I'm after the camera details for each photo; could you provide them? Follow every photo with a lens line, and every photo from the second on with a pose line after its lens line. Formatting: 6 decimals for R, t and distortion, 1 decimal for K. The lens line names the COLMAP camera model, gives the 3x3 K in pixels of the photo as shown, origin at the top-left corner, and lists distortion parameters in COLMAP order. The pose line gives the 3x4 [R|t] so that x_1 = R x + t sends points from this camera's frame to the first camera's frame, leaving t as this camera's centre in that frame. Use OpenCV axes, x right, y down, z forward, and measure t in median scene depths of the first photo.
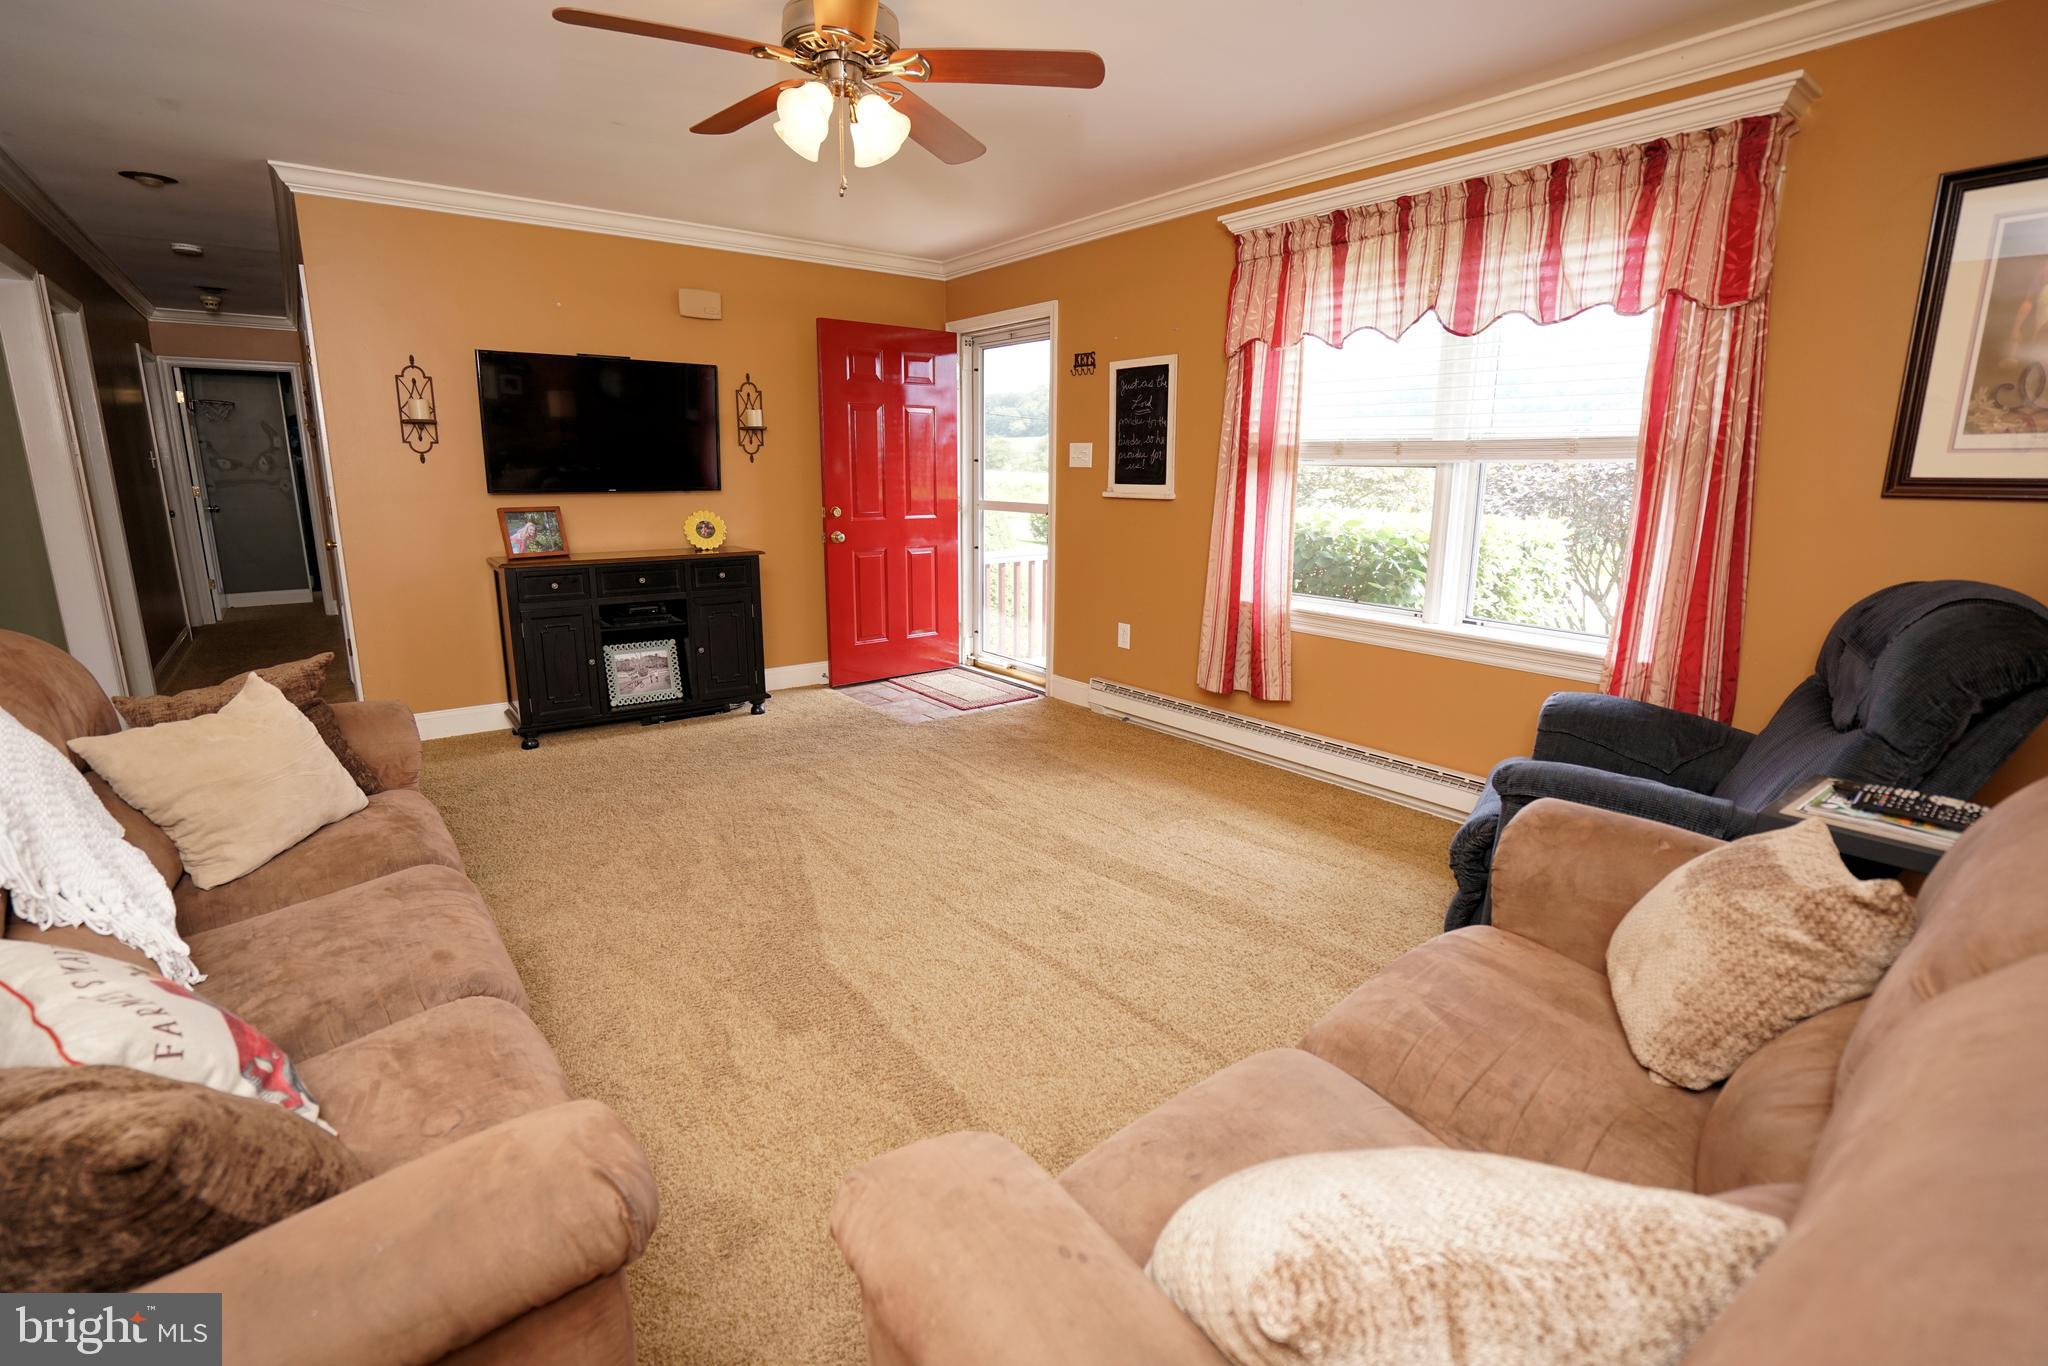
lens RADIAL K [[942.4, 0, 1026.6], [0, 942.4, 675.2], [0, 0, 1]] dist [-0.057576, 0.023775]
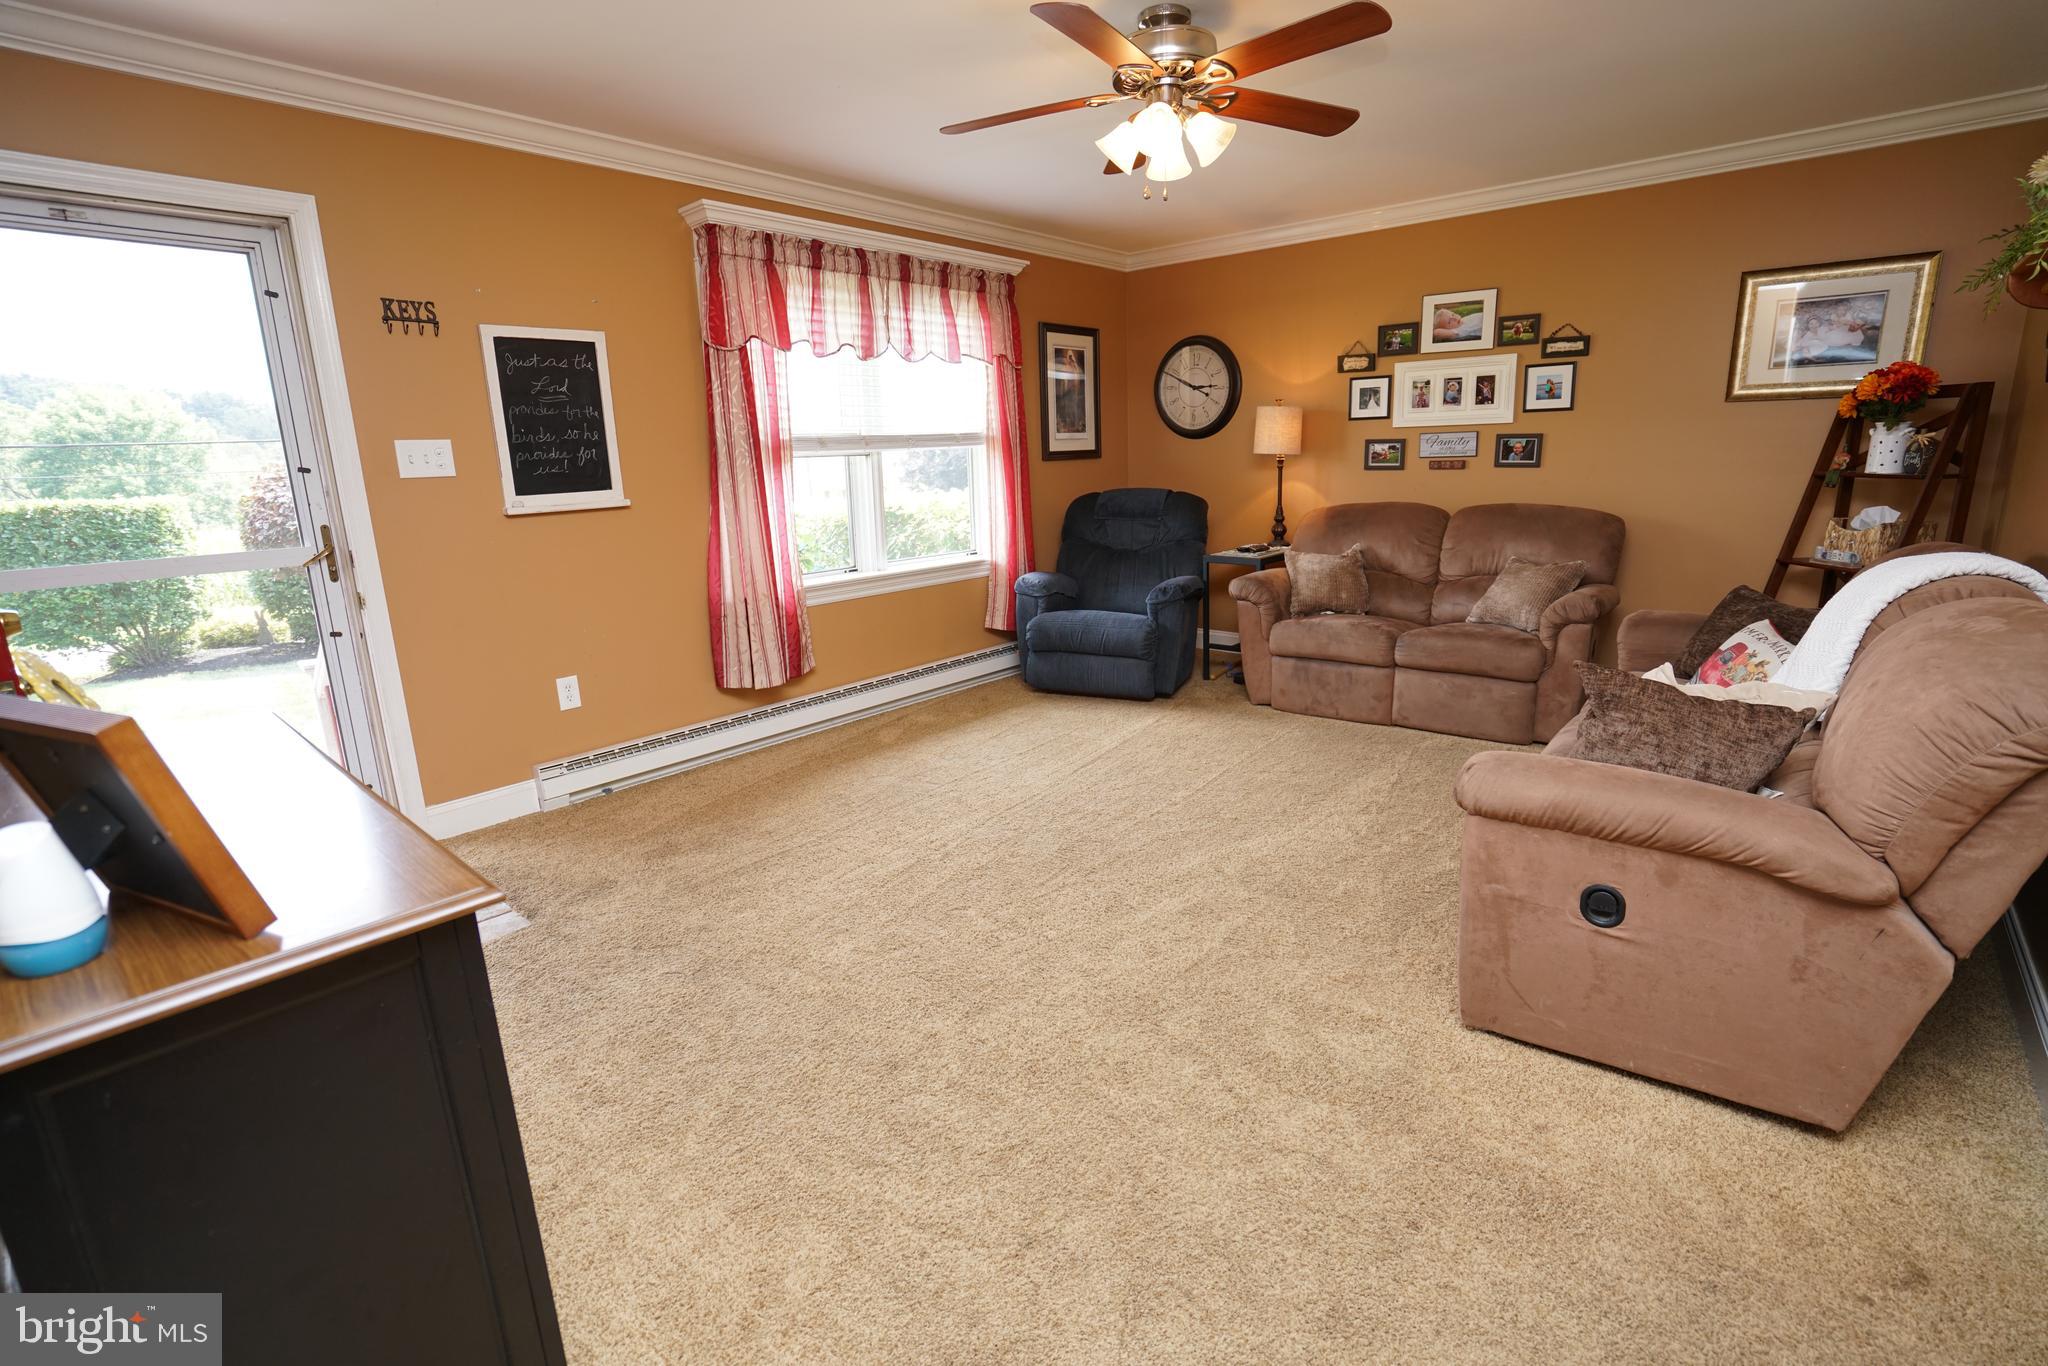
lens RADIAL K [[942.4, 0, 1026.6], [0, 942.4, 675.2], [0, 0, 1]] dist [-0.057576, 0.023775]
pose [[-0.192037, -0.223488, 0.955602, -0.785664], [0.241690, 0.932965, 0.266763, -0.191487], [-0.951161, 0.282188, -0.125149, 0.851047]]
